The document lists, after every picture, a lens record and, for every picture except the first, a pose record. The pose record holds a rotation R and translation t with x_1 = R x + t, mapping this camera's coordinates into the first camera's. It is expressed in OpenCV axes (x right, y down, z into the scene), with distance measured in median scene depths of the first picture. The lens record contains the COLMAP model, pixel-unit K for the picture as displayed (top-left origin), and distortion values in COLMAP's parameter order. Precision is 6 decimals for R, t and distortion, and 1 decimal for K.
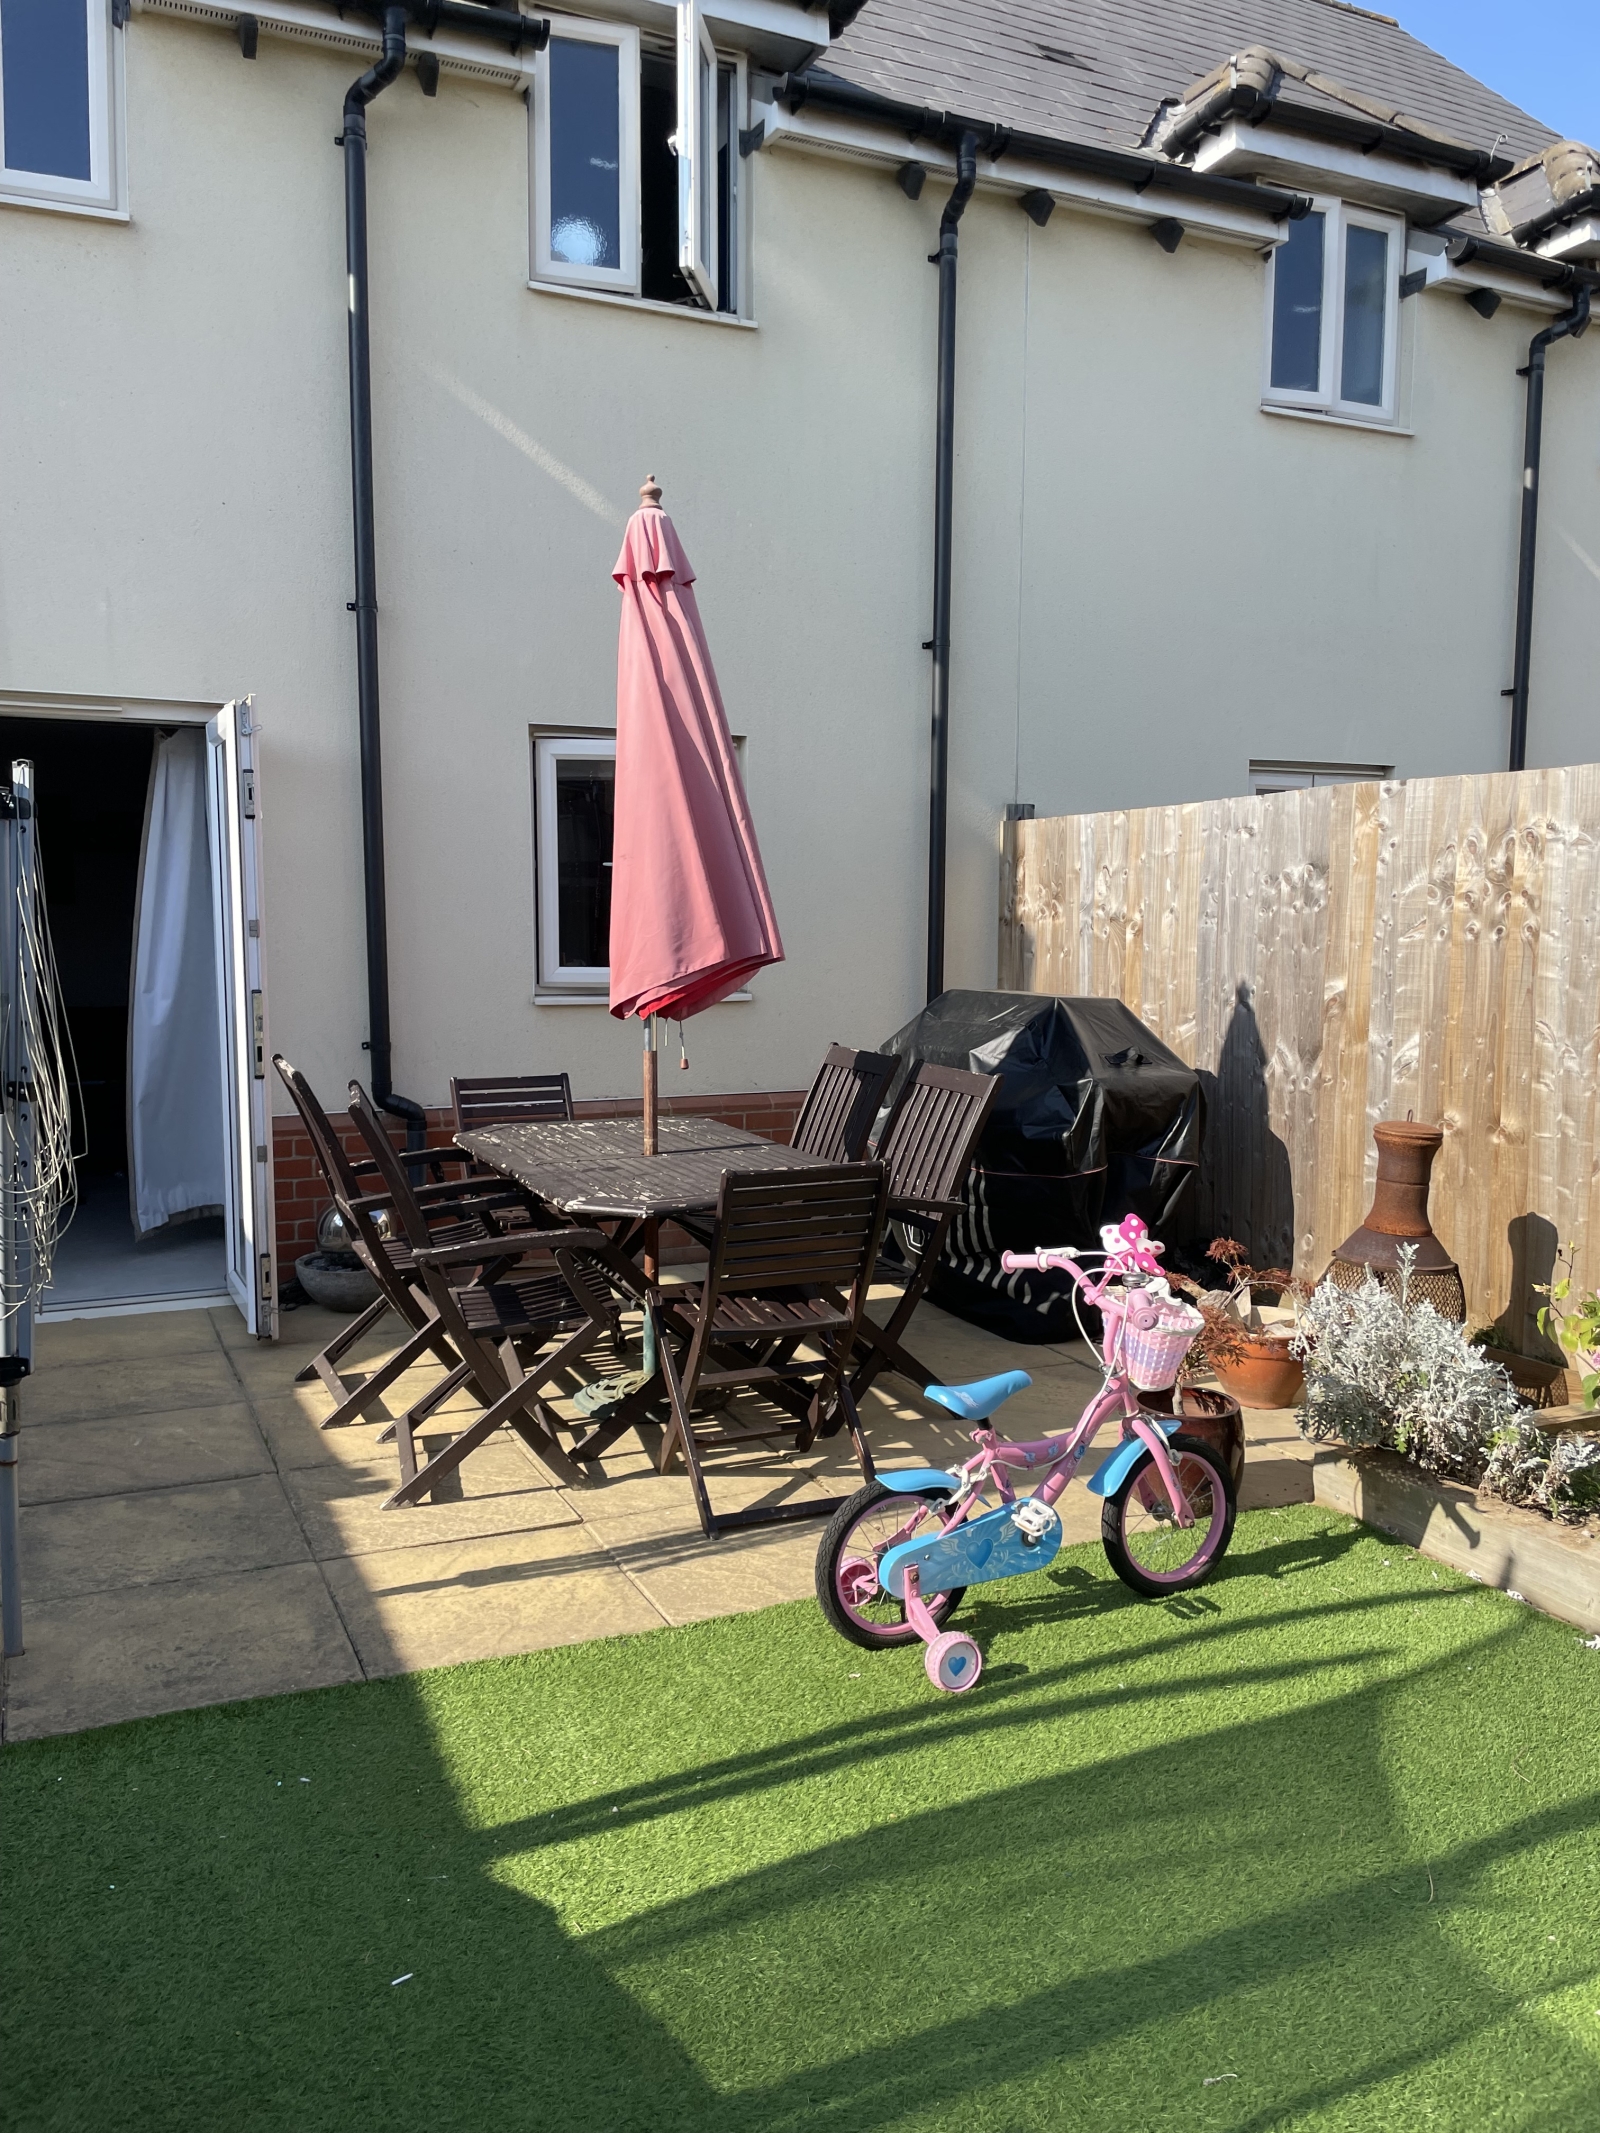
lens RADIAL K [[1634.8, 0, 828.8], [0, 1634.8, 1079.3], [0, 0, 1]] dist [0.117489, -0.161179]
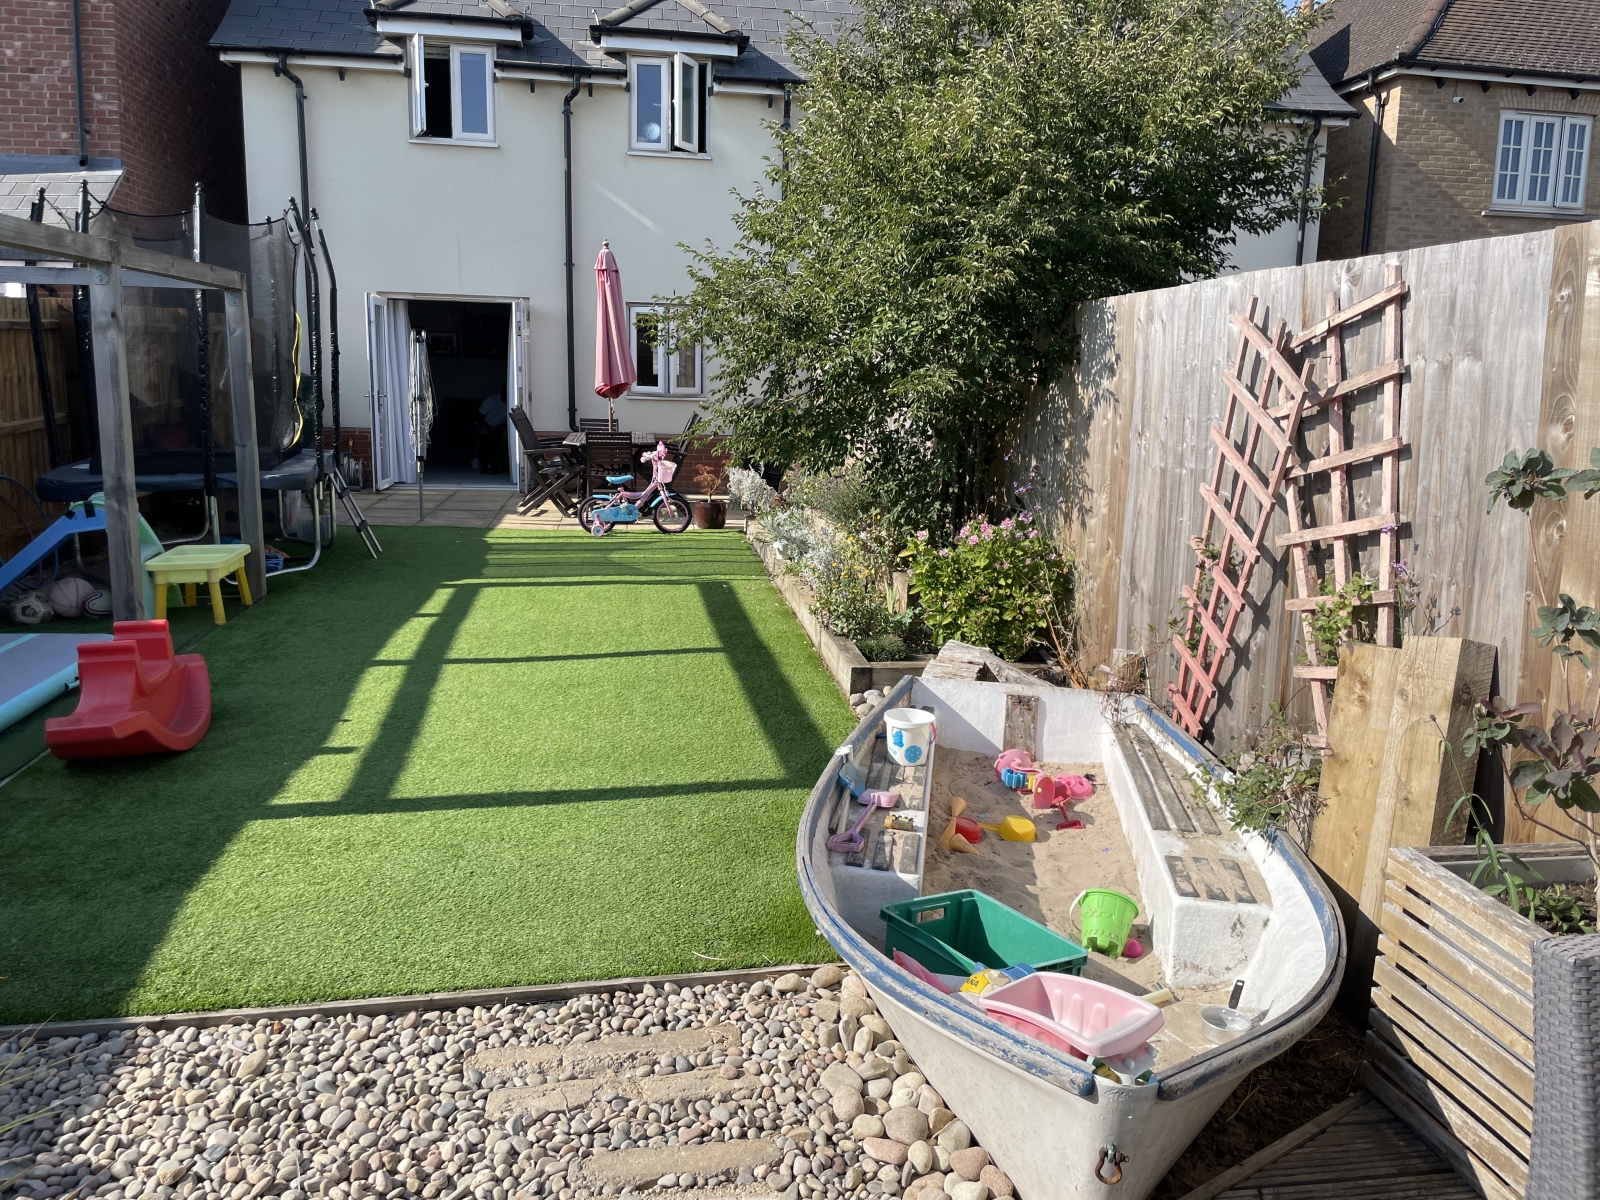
lens RADIAL K [[1226.3, 0, 800.0], [0, 1226.3, 600.0], [0, 0, 1]] dist [0.117489, -0.161179]
pose [[0.950817, 0.083169, -0.298379, 0.851318], [-0.063639, 0.995181, 0.074599, 0.131621], [0.303146, -0.051942, 0.951528, -1.067039]]
